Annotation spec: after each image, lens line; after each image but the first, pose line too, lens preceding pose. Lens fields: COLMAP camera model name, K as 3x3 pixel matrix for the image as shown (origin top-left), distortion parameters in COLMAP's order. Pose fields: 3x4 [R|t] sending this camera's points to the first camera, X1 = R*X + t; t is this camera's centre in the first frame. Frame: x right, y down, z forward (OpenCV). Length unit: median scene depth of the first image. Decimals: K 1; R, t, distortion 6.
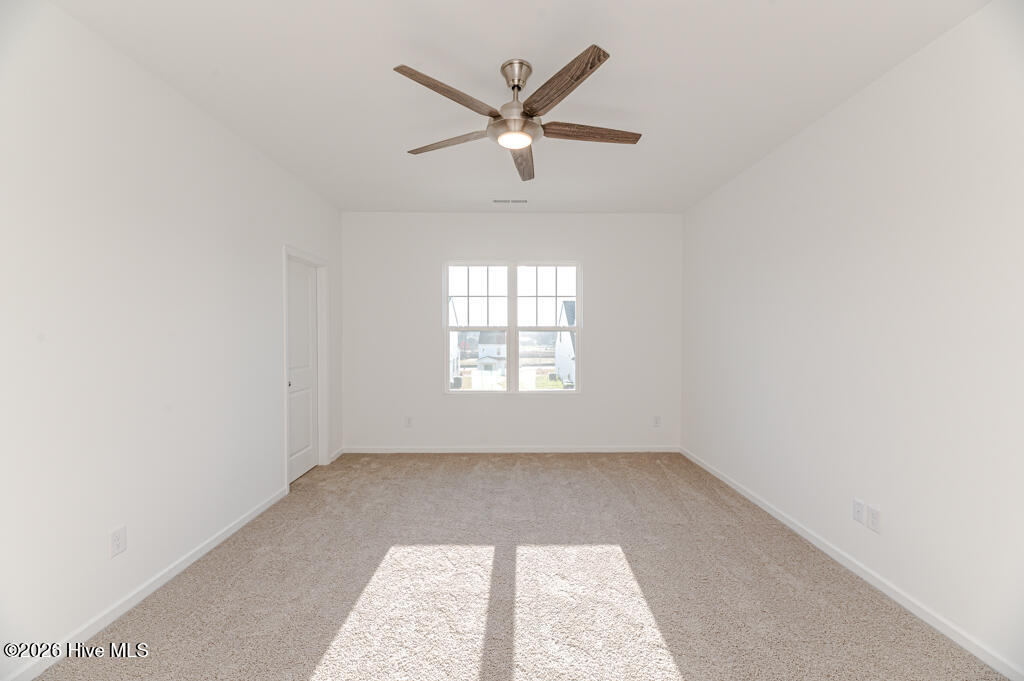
lens RADIAL K [[409.0, 0, 513.9], [0, 409.0, 340.7], [0, 0, 1]] dist [-0.002046, -0.000361]
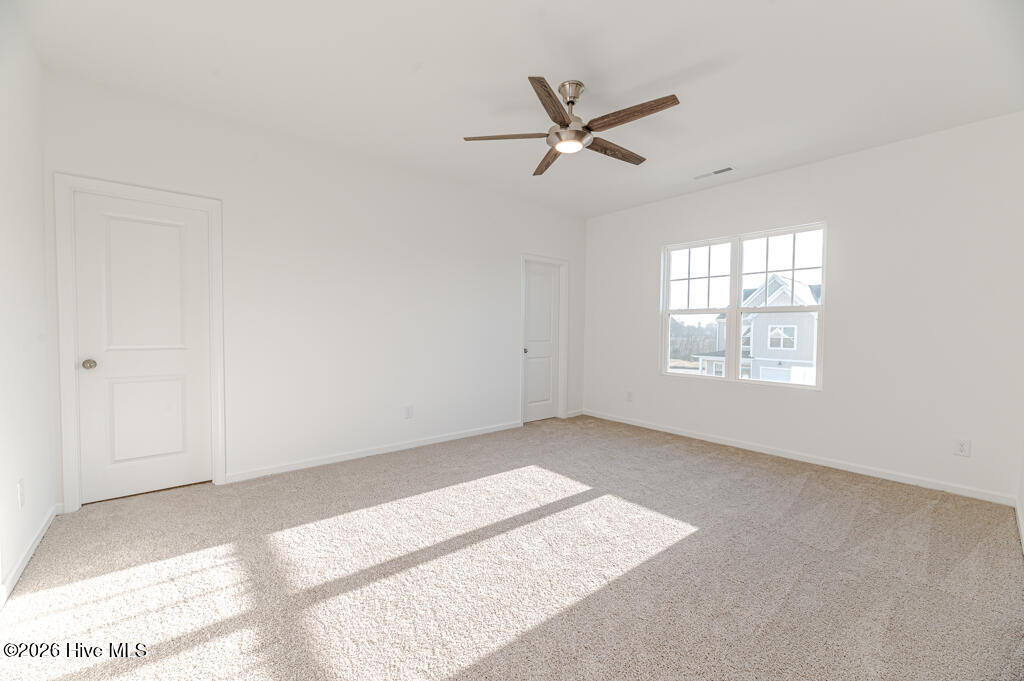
lens RADIAL K [[409.6, 0, 509.5], [0, 409.6, 345.8], [0, 0, 1]] dist [-0.000329, -0.000166]
pose [[0.636867, 0.040081, -0.769932, 0.514299], [-0.026201, 0.999196, 0.030344, 0.046417], [0.770529, 0.000848, 0.637405, 0.045099]]
